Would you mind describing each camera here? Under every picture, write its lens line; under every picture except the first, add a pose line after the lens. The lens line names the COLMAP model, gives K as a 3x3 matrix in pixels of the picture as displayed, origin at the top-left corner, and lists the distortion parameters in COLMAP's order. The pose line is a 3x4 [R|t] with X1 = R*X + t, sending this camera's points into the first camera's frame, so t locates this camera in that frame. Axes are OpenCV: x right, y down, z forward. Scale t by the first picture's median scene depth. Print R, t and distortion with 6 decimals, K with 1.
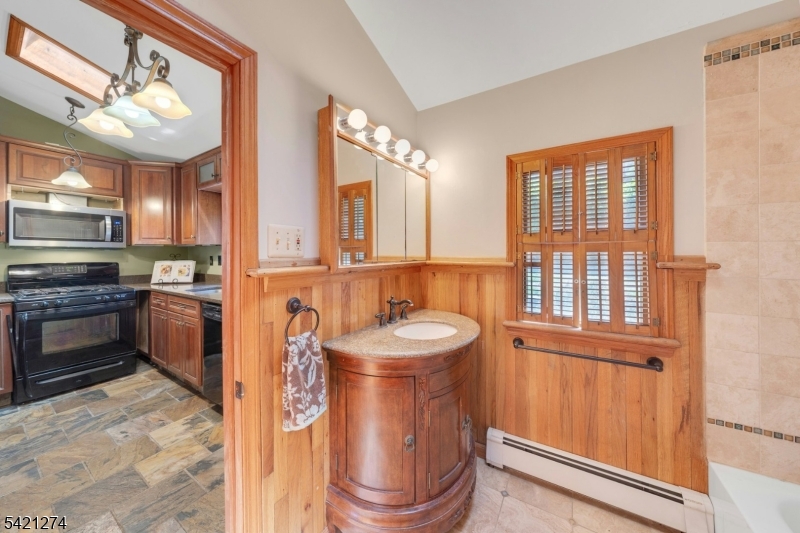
lens RADIAL K [[277.0, 0, 396.5], [0, 277.0, 254.1], [0, 0, 1]] dist [-0.003188, 0.001706]
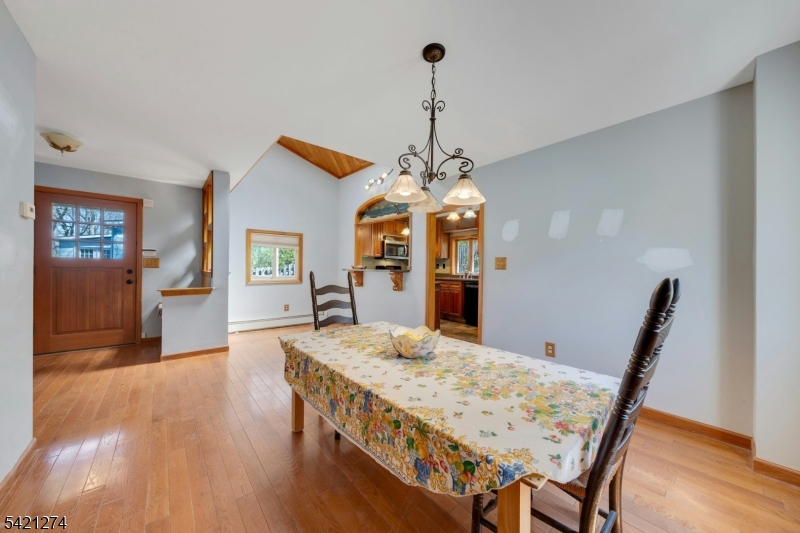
lens RADIAL K [[279.4, 0, 396.6], [0, 279.4, 272.4], [0, 0, 1]] dist [0.012439, -0.000025]
pose [[0.951524, 0.019821, -0.306935, -0.353737], [-0.017671, 0.999796, 0.009785, 0.055742], [0.307066, -0.003887, 0.951680, -1.054915]]
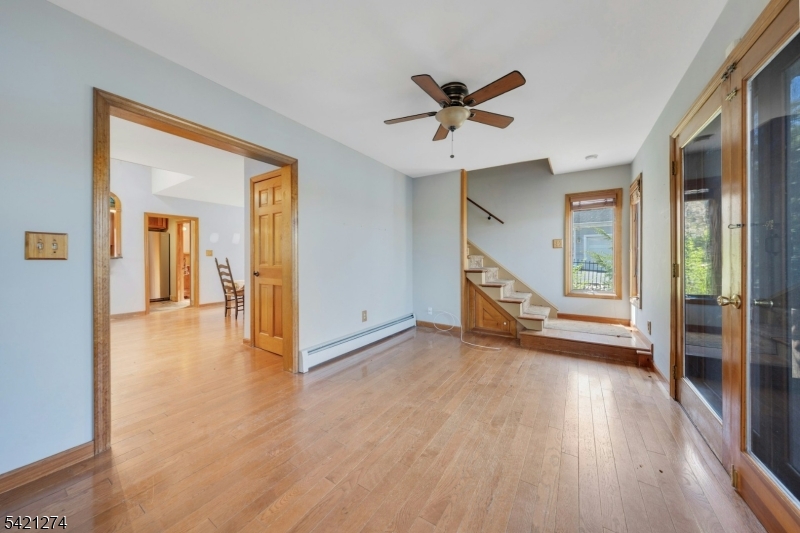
lens RADIAL K [[277.0, 0, 396.6], [0, 277.0, 260.4], [0, 0, 1]] dist [-0.003188, 0.001706]
pose [[0.027805, -0.002200, 0.999611, -2.156059], [0.002629, 0.999994, 0.002128, 0.076234], [-0.999610, 0.002569, 0.027810, -1.355730]]
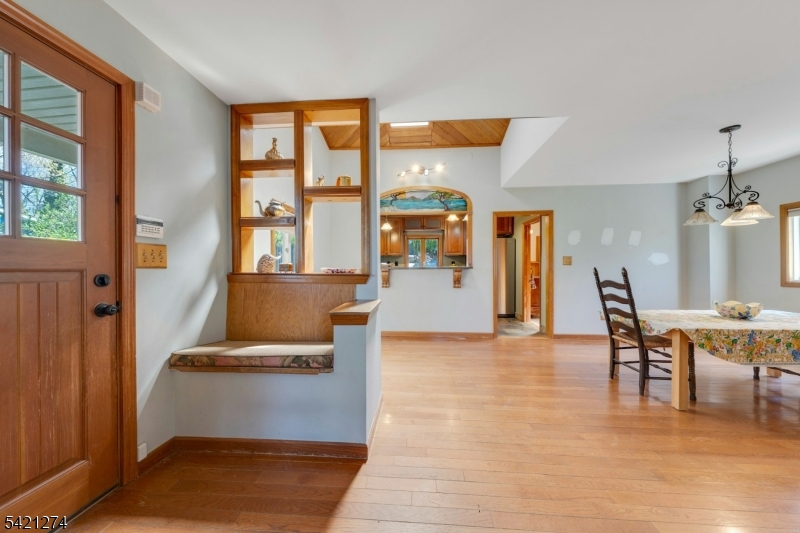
lens RADIAL K [[277.0, 0, 398.5], [0, 277.0, 271.9], [0, 0, 1]] dist [-0.003188, 0.001706]
pose [[0.886993, -0.004719, 0.461758, -1.600155], [0.000896, 0.999963, 0.008497, 0.068259], [-0.461781, -0.007123, 0.886965, -0.811613]]
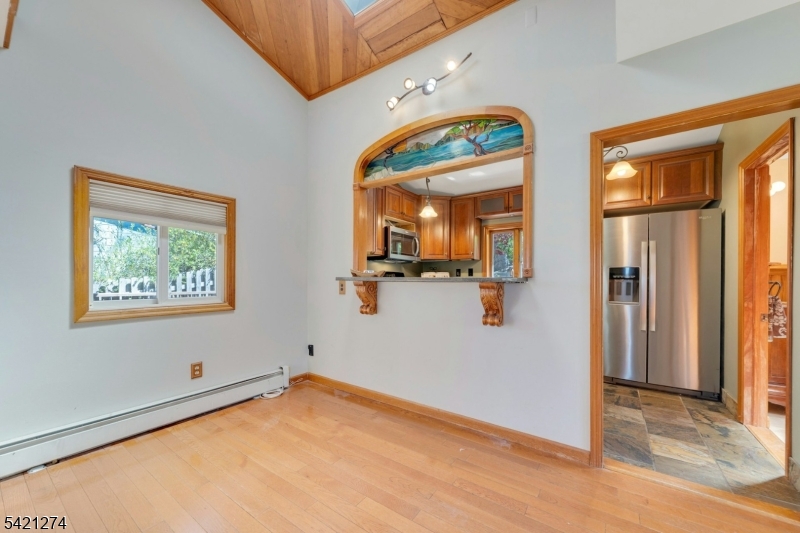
lens RADIAL K [[305.9, 0, 396.9], [0, 305.9, 279.8], [0, 0, 1]] dist [-0.001585, -0.000509]
pose [[0.998460, 0.007180, -0.055005, -0.924664], [-0.007290, 0.999972, -0.001814, 0.063691], [0.054991, 0.002213, 0.998484, -0.429379]]
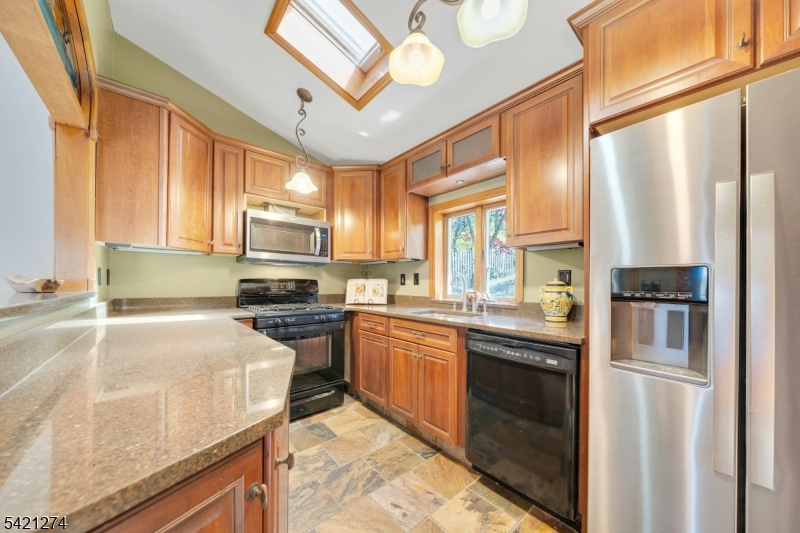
lens RADIAL K [[277.0, 0, 398.5], [0, 277.0, 282.8], [0, 0, 1]] dist [-0.003188, 0.001706]
pose [[0.956724, 0.008971, -0.290859, -0.458176], [-0.010035, 0.999947, -0.002168, 0.037629], [0.290824, 0.004993, 0.956764, 0.182596]]
